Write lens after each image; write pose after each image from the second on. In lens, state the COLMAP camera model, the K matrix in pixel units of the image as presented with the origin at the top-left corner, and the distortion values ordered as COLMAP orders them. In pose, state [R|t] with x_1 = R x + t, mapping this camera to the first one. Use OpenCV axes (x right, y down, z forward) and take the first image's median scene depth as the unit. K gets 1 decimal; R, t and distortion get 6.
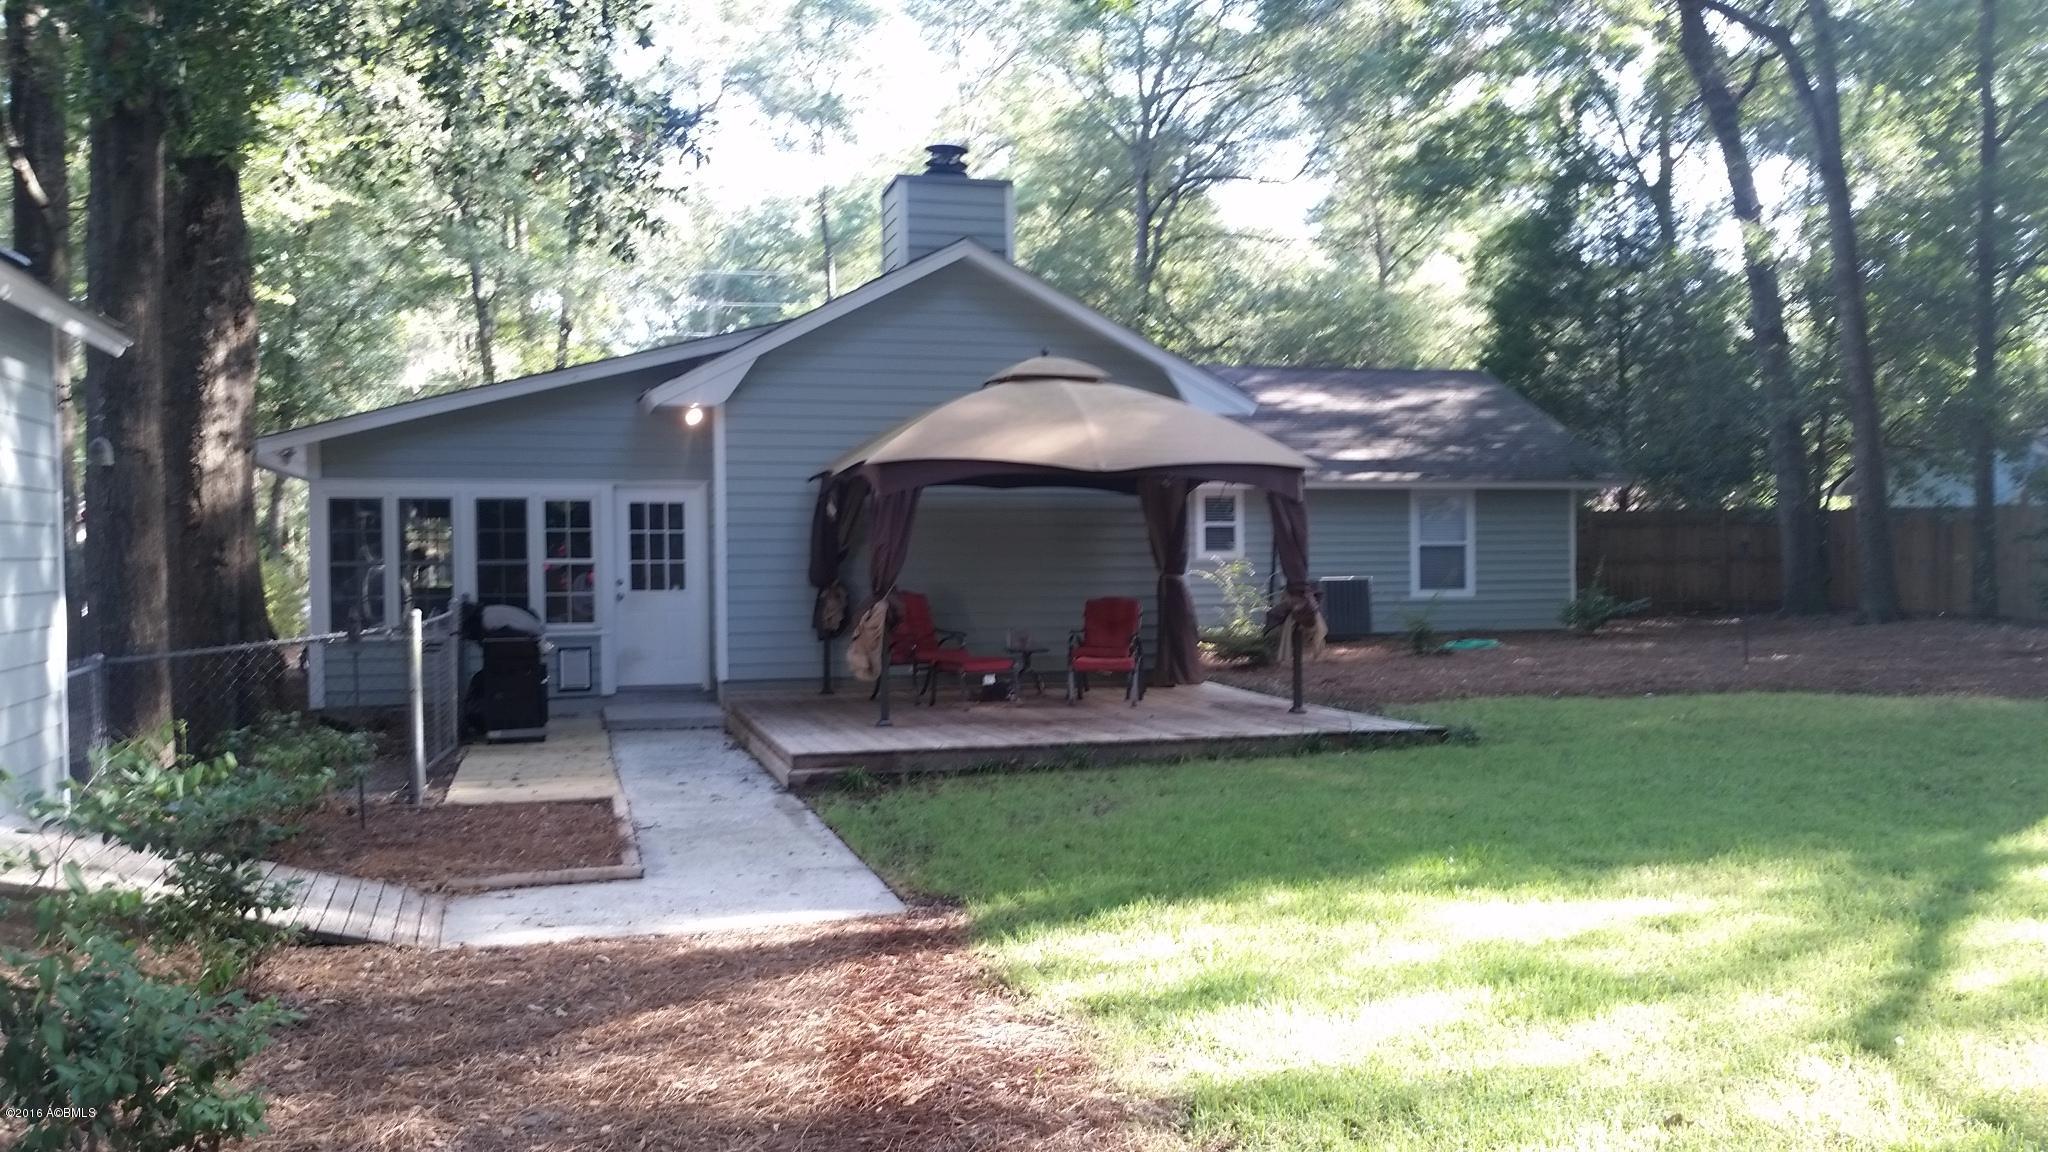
lens RADIAL K [[1646.9, 0, 1024.0], [0, 1646.9, 576.0], [0, 0, 1]] dist [0.159069, -0.386075]
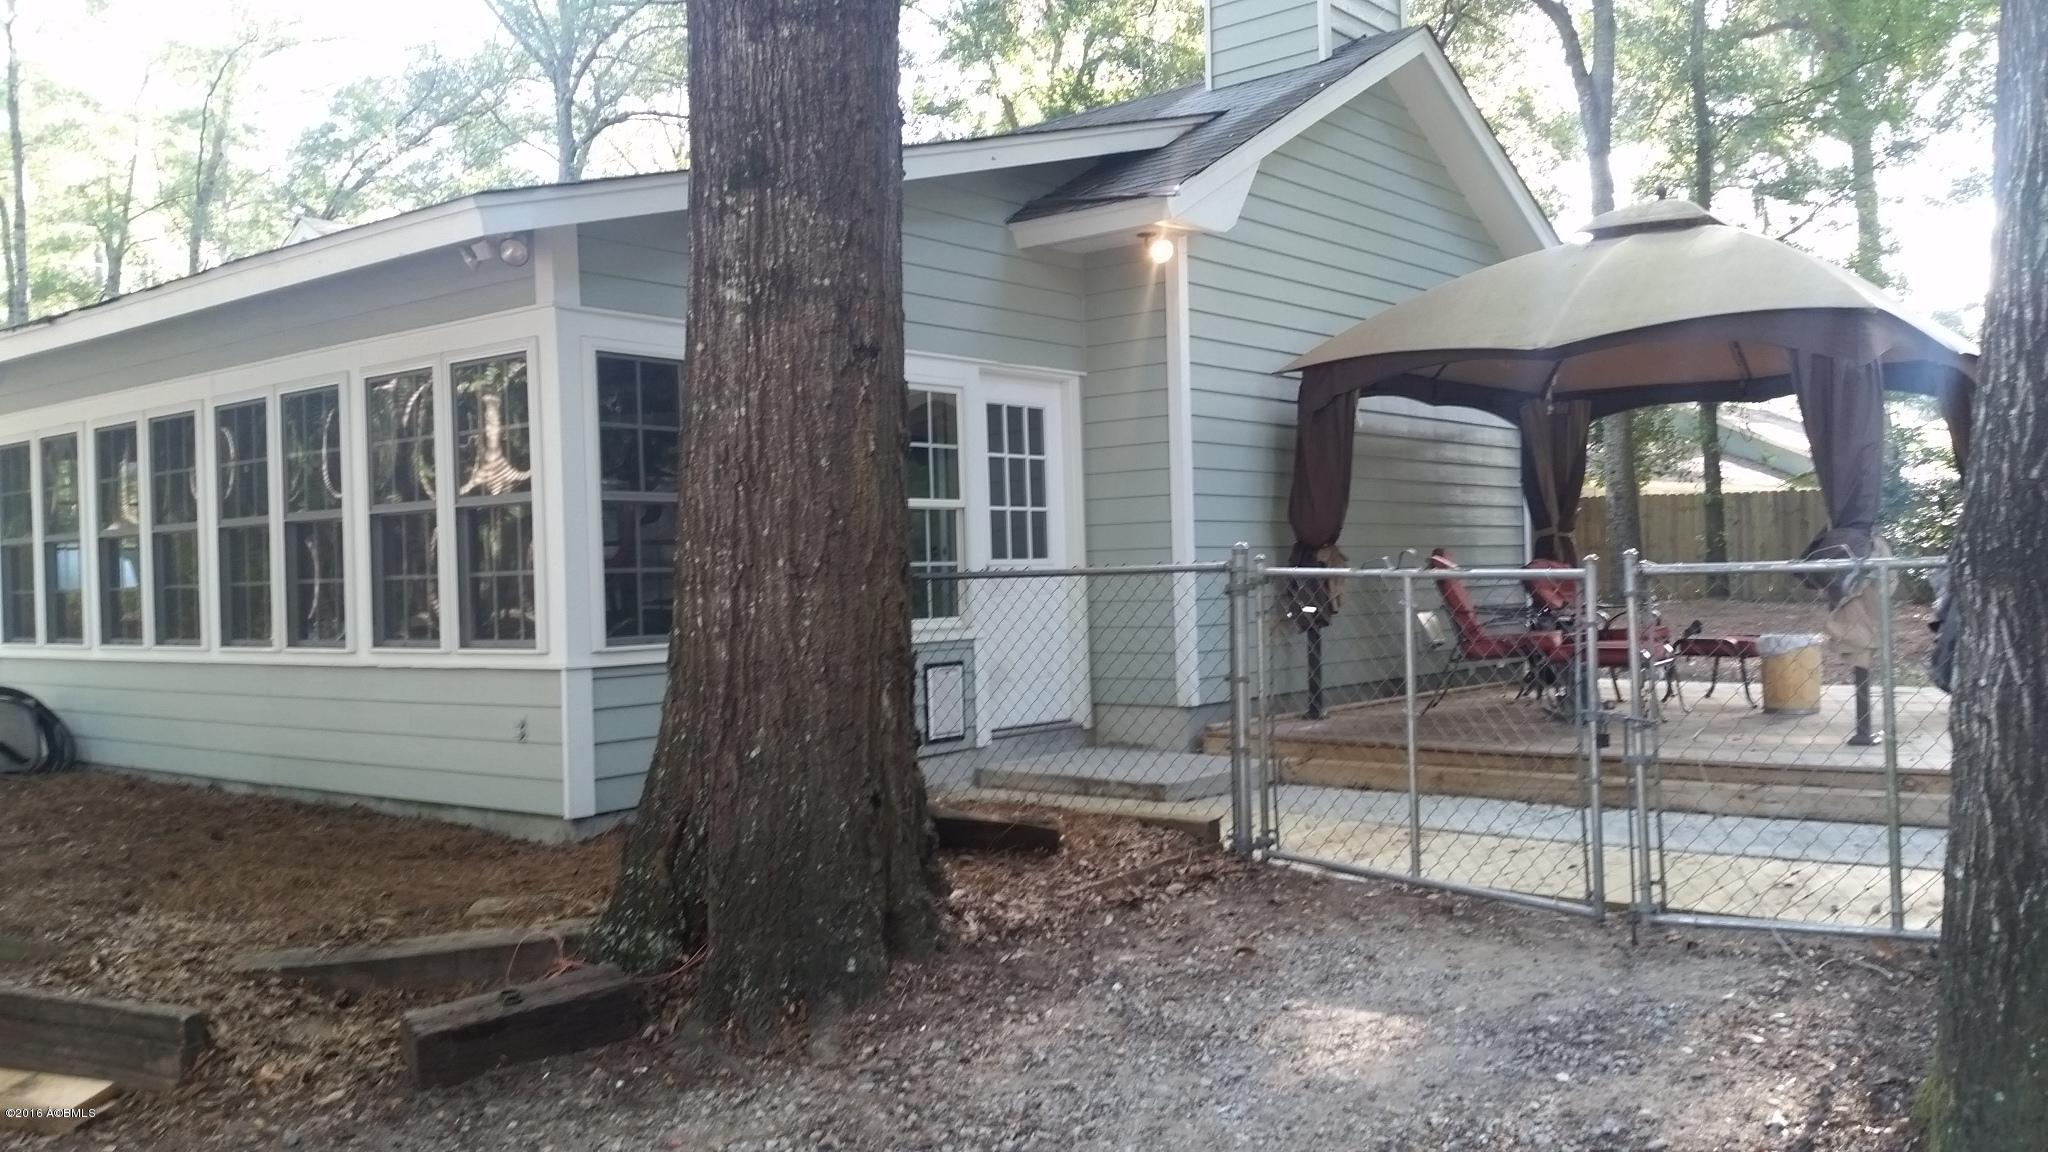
lens RADIAL K [[1646.9, 0, 1024.0], [0, 1646.9, 576.0], [0, 0, 1]] dist [0.159069, -0.386075]
pose [[0.821351, -0.014762, 0.570233, -0.562127], [0.023000, 0.999709, -0.007249, 0.019489], [-0.569960, 0.019069, 0.821451, 0.549330]]
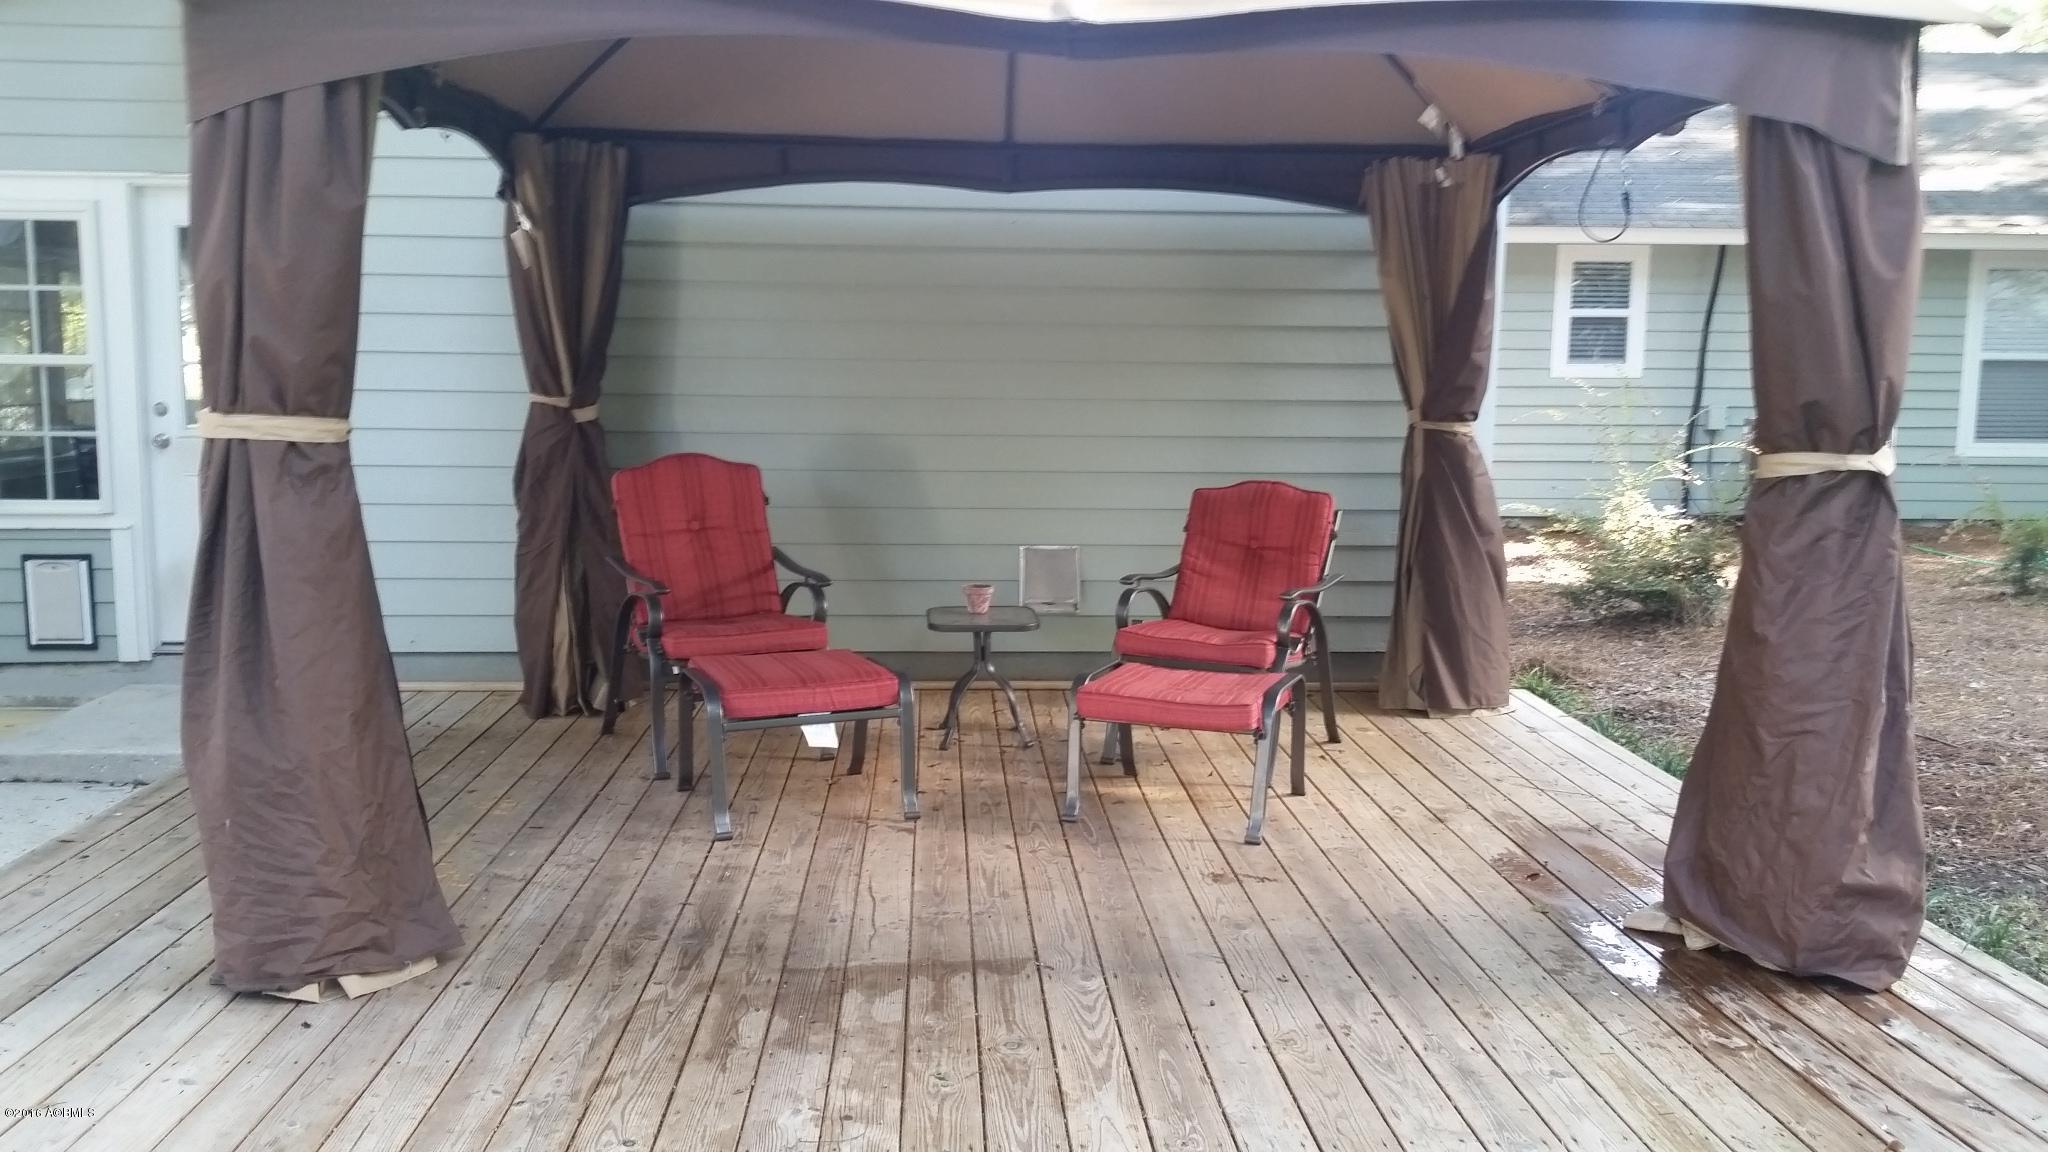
lens RADIAL K [[1646.9, 0, 1024.0], [0, 1646.9, 576.0], [0, 0, 1]] dist [0.159069, -0.386075]
pose [[0.976258, 0.044213, -0.212053, 0.081540], [-0.019392, 0.992856, 0.117730, -0.009359], [0.215743, -0.110823, 0.970141, 0.628158]]
